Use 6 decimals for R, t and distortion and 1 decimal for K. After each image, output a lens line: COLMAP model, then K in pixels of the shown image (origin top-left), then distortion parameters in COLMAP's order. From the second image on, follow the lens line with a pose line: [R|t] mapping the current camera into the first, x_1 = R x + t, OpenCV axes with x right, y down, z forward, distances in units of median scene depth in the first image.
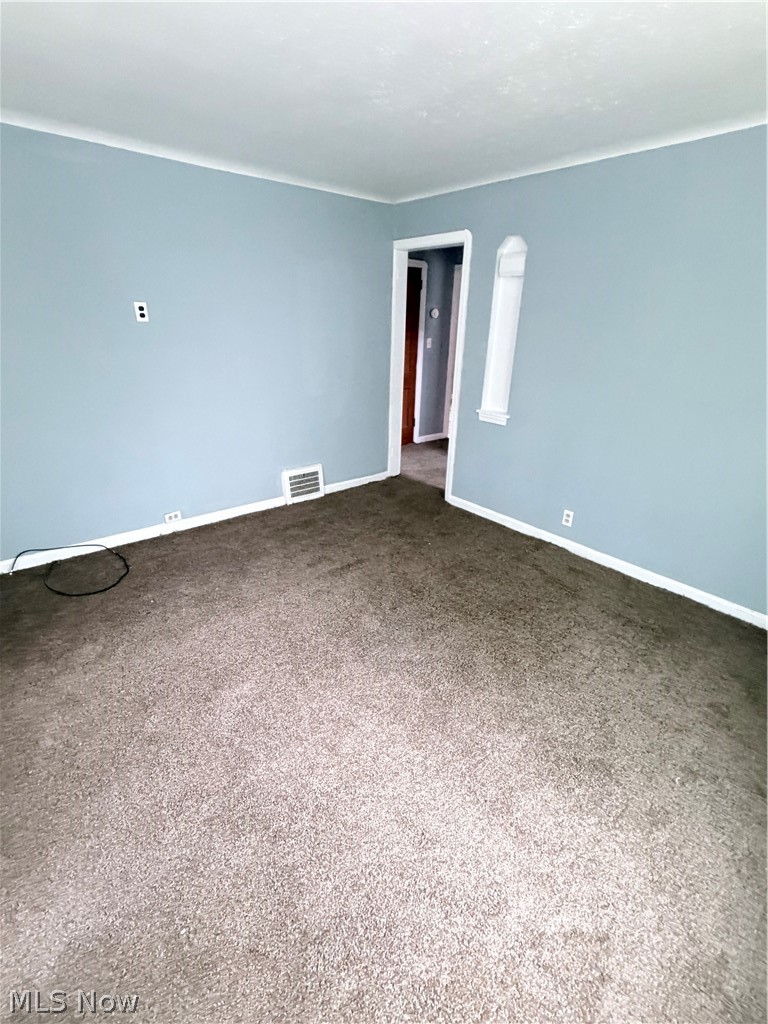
lens RADIAL K [[469.3, 0, 384.6], [0, 469.3, 512.8], [0, 0, 1]] dist [0.000482, 0.000055]
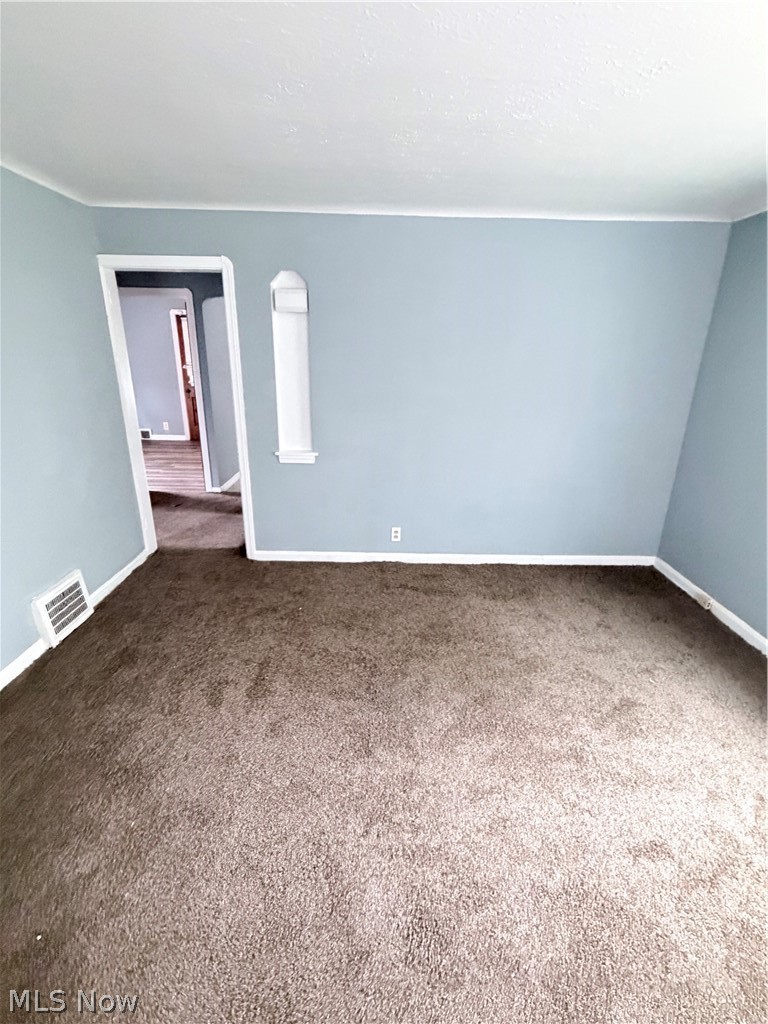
lens RADIAL K [[469.3, 0, 383.9], [0, 469.3, 513.6], [0, 0, 1]] dist [0.000482, 0.000055]
pose [[0.641277, -0.265036, 0.720083, -0.385023], [0.292847, 0.951954, 0.089580, -0.135175], [-0.709228, 0.153428, 0.688081, 0.254903]]
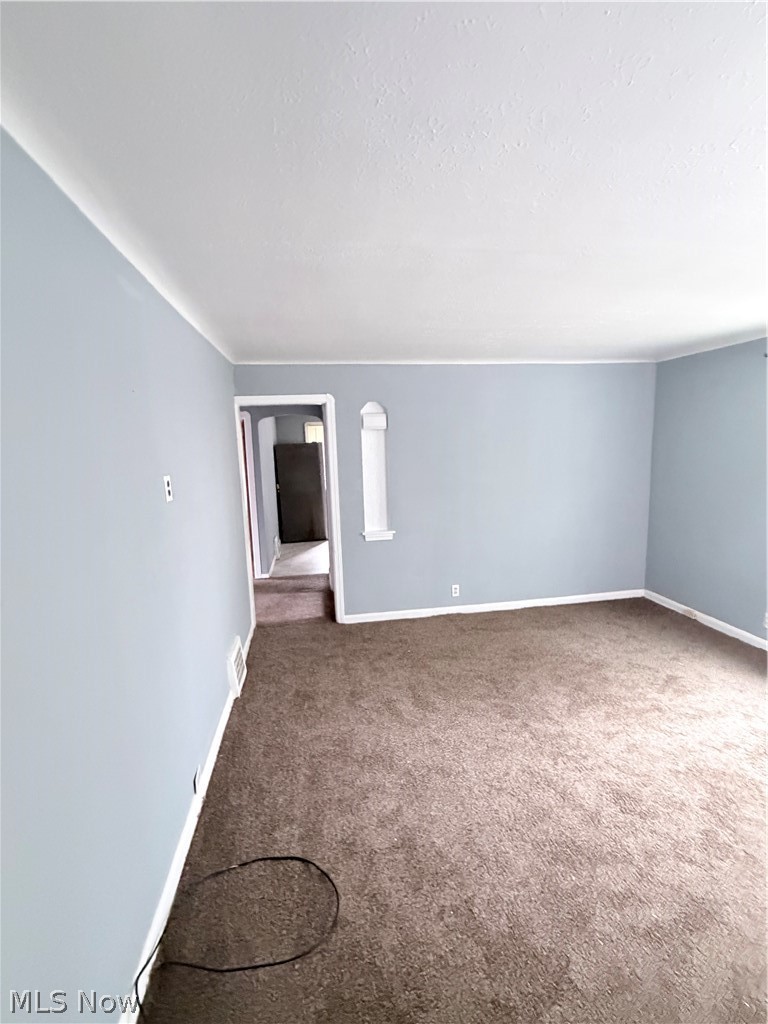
lens RADIAL K [[469.3, 0, 384.4], [0, 469.3, 515.7], [0, 0, 1]] dist [0.000482, 0.000055]
pose [[0.513990, -0.171042, 0.840571, -0.807513], [0.370722, 0.927972, -0.037861, -0.209879], [-0.773550, 0.331079, 0.540377, 0.333038]]
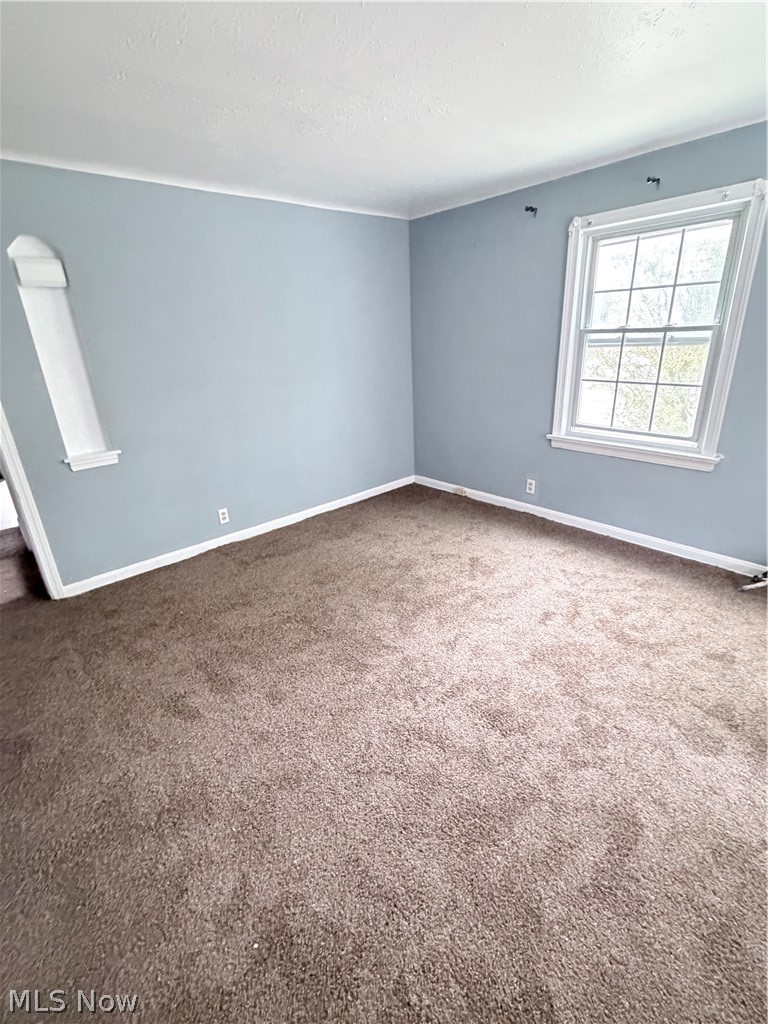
lens RADIAL K [[469.3, 0, 383.8], [0, 469.3, 512.2], [0, 0, 1]] dist [0.000482, 0.000055]
pose [[-0.028114, -0.381724, 0.923849, -0.587455], [0.427187, 0.830979, 0.356351, -0.214025], [-0.903726, 0.404674, 0.139706, 0.498006]]
